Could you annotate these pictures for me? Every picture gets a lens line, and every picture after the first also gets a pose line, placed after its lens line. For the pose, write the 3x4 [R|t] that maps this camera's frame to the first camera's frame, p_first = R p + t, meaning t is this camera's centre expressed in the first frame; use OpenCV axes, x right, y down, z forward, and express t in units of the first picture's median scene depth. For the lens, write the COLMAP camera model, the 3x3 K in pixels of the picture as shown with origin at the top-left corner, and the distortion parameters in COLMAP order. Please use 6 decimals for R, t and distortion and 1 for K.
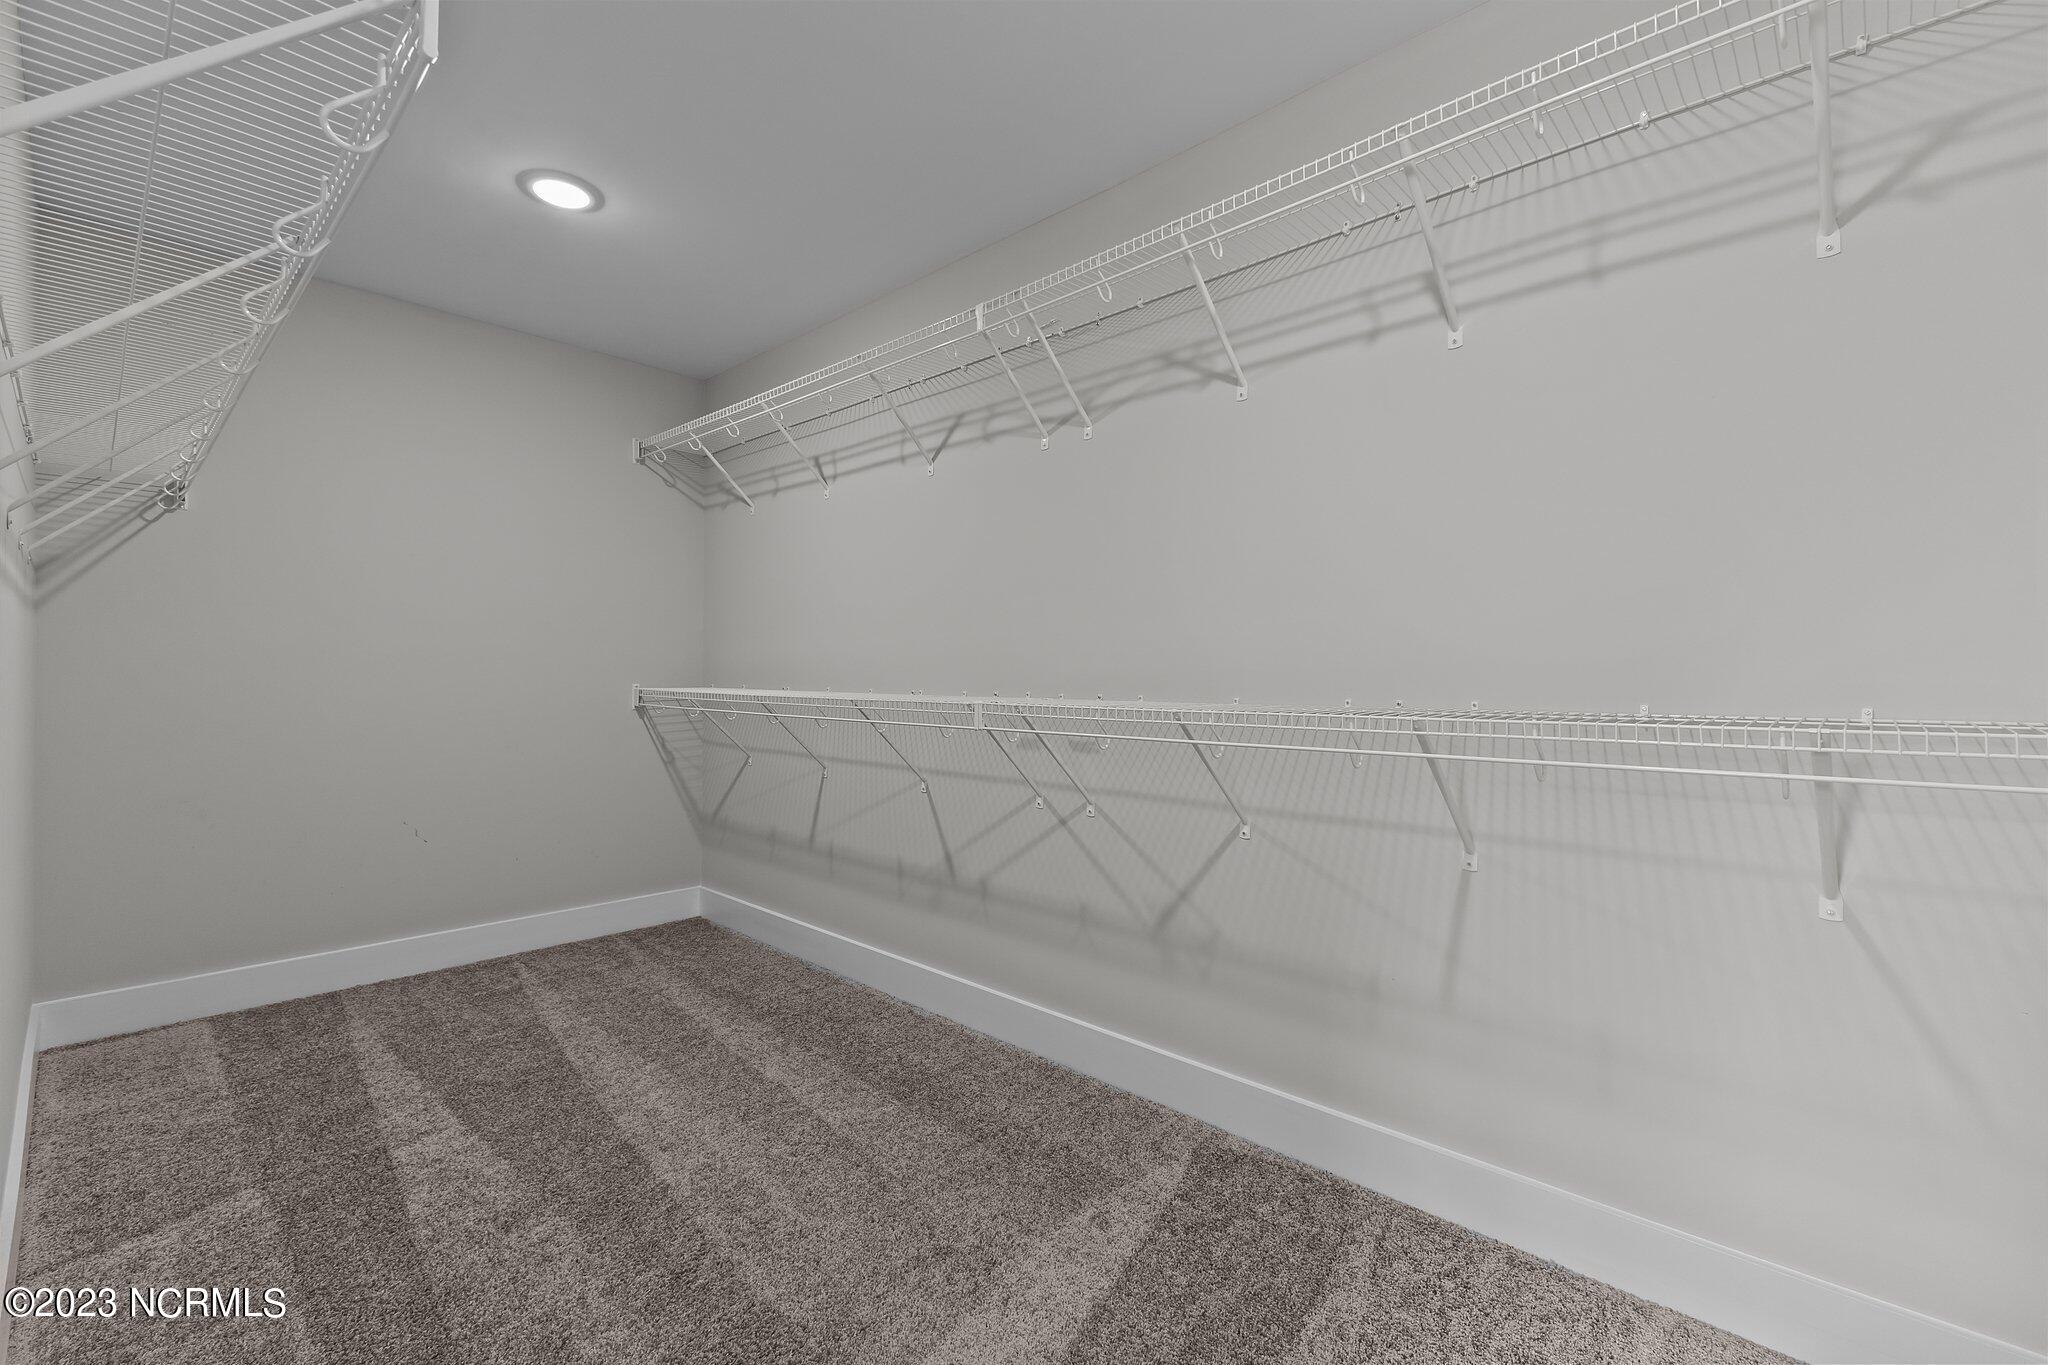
lens RADIAL K [[891.8, 0, 1024.0], [0, 891.8, 682.5], [0, 0, 1]] dist [0.015988, -0.005591]
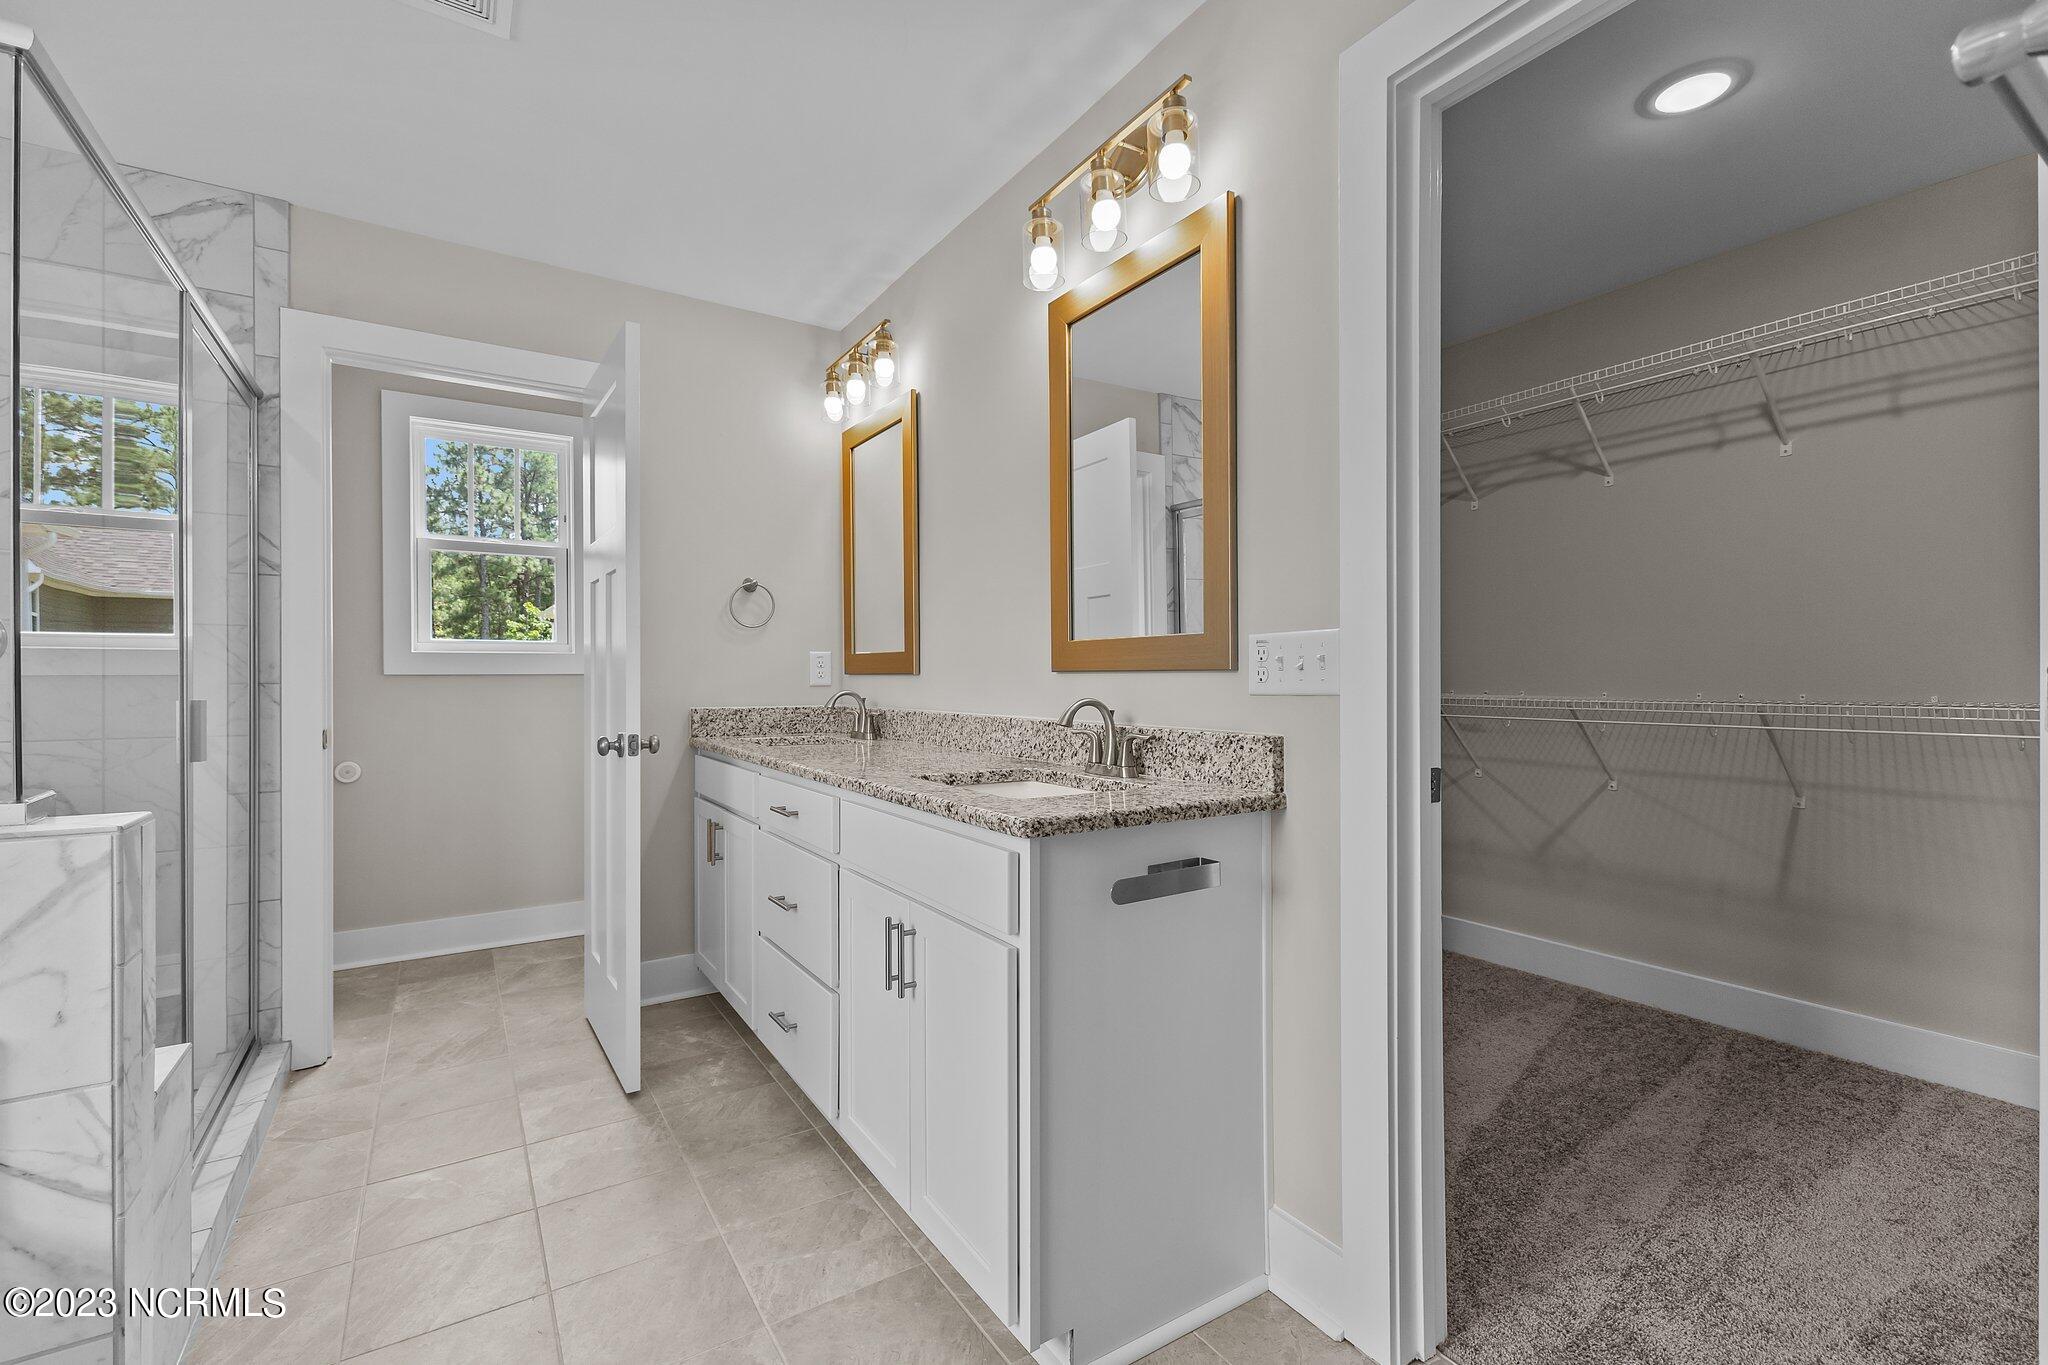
lens RADIAL K [[891.8, 0, 1024.0], [0, 891.8, 682.5], [0, 0, 1]] dist [0.015988, -0.005591]
pose [[0.971108, -0.003471, -0.238615, -0.362259], [0.003582, 0.999994, 0.000031, -0.002509], [0.238614, -0.000885, 0.971114, -0.695792]]
